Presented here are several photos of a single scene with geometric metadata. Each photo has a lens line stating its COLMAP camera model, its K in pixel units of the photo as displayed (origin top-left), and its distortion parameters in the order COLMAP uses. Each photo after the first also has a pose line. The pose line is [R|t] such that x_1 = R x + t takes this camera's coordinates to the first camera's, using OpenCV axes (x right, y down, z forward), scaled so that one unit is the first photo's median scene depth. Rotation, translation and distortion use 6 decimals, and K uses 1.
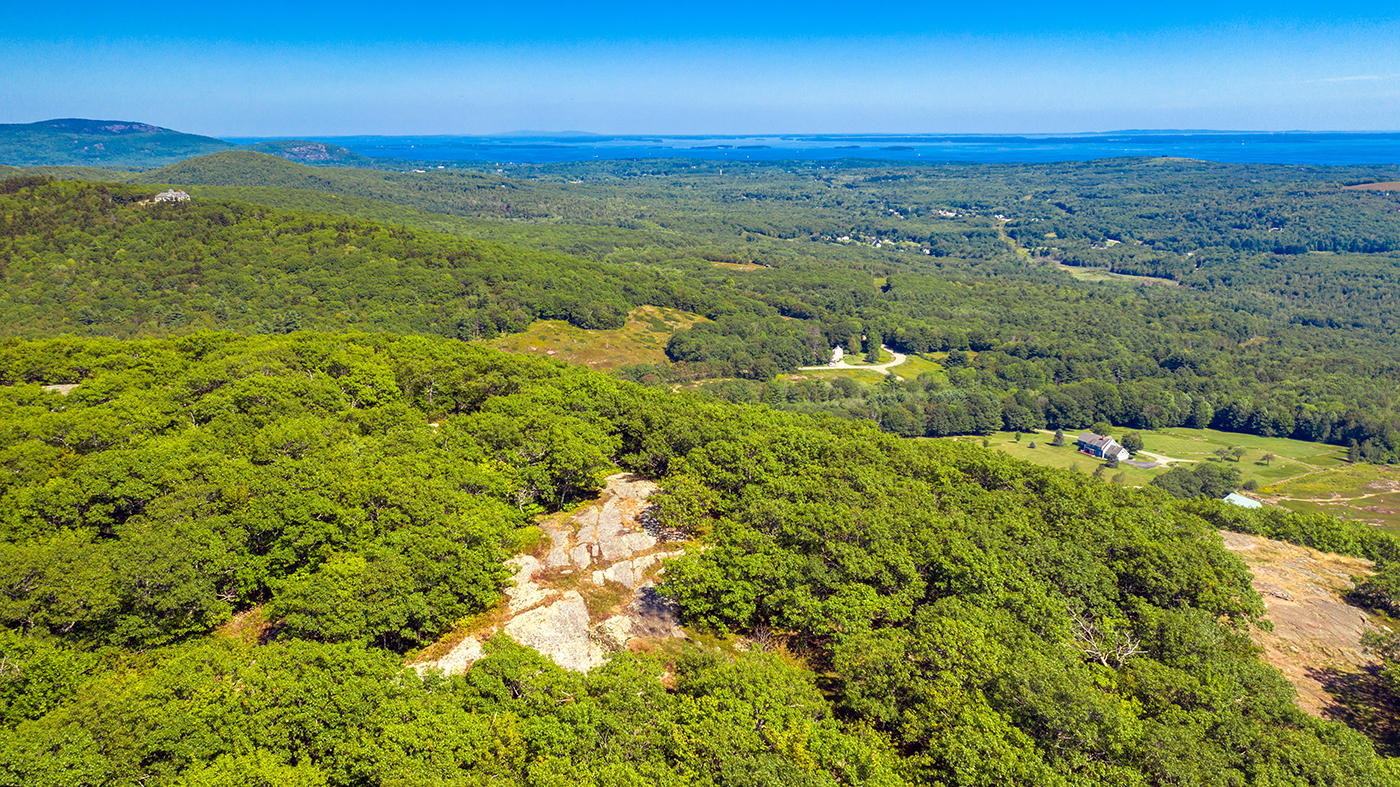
lens RADIAL K [[1099.8, 0, 694.4], [0, 1099.8, 396.2], [0, 0, 1]] dist [-0.017489, 0.054346]
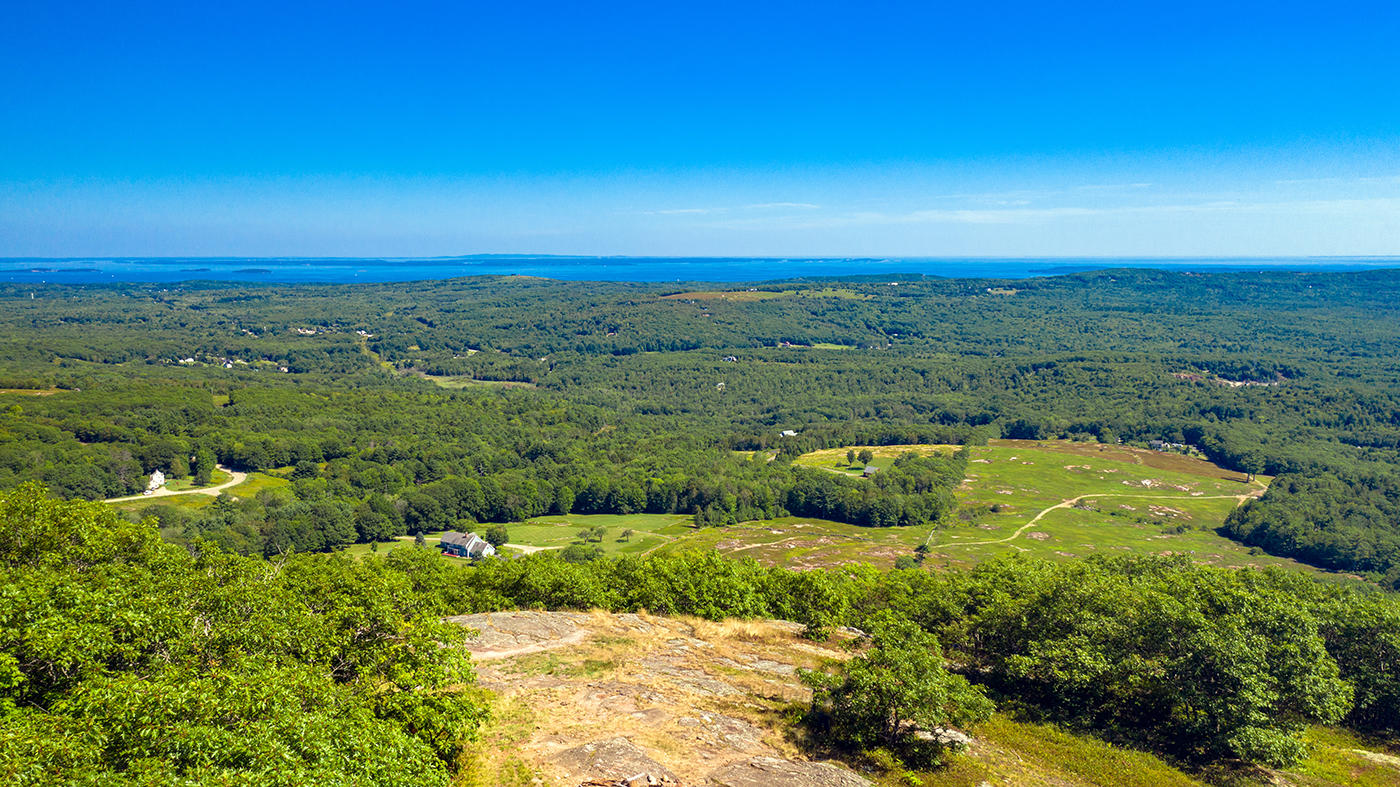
lens RADIAL K [[1096.0, 0, 693.7], [0, 1096.0, 396.4], [0, 0, 1]] dist [-0.029183, 0.091067]
pose [[0.849286, -0.063887, 0.524053, 0.037801], [0.121425, 0.989677, -0.076131, 0.009466], [-0.513779, 0.128290, 0.848276, 0.069331]]
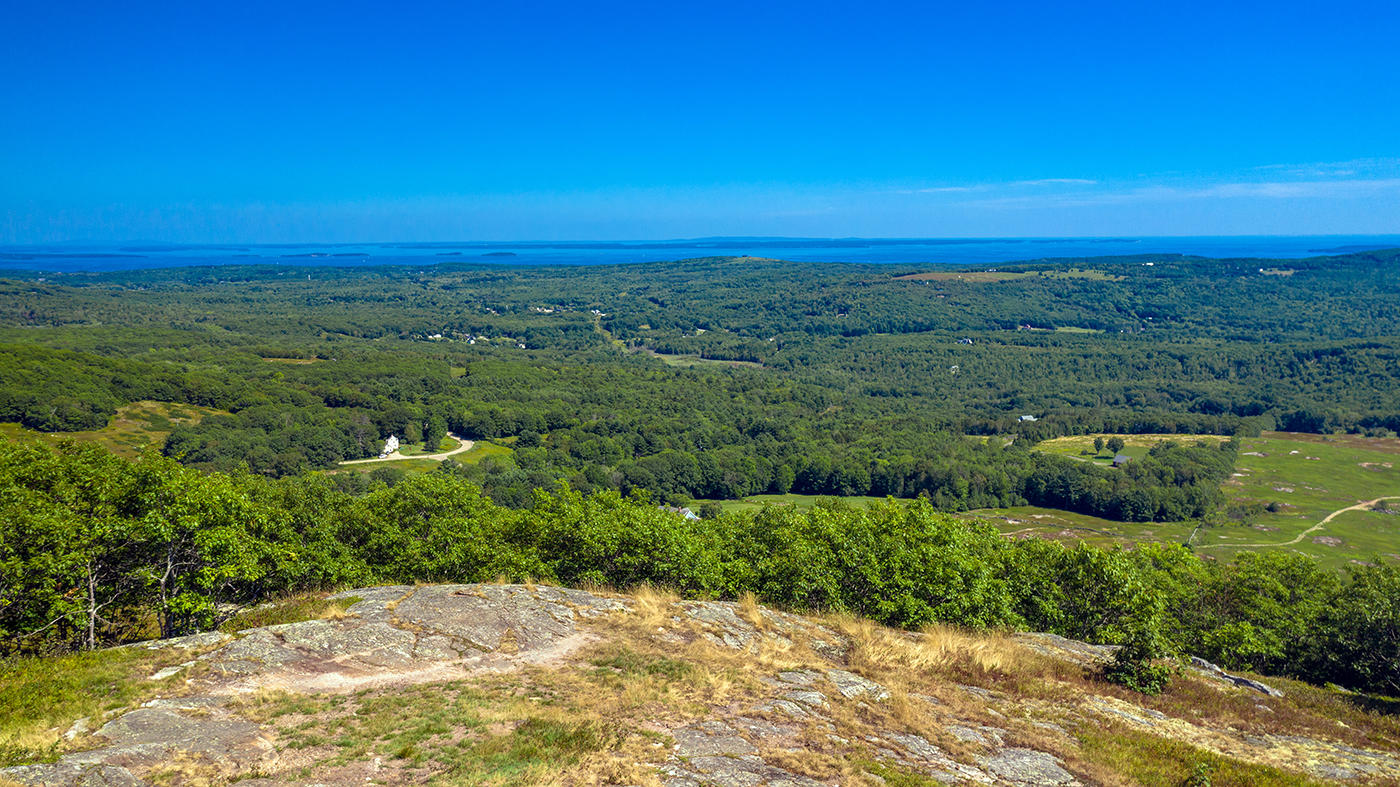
lens RADIAL K [[1099.8, 0, 694.4], [0, 1099.8, 396.2], [0, 0, 1]] dist [-0.017489, 0.054346]
pose [[0.940286, -0.050969, 0.336547, 0.054449], [0.083724, 0.992982, -0.083534, 0.013044], [-0.329927, 0.106722, 0.937954, 0.094823]]
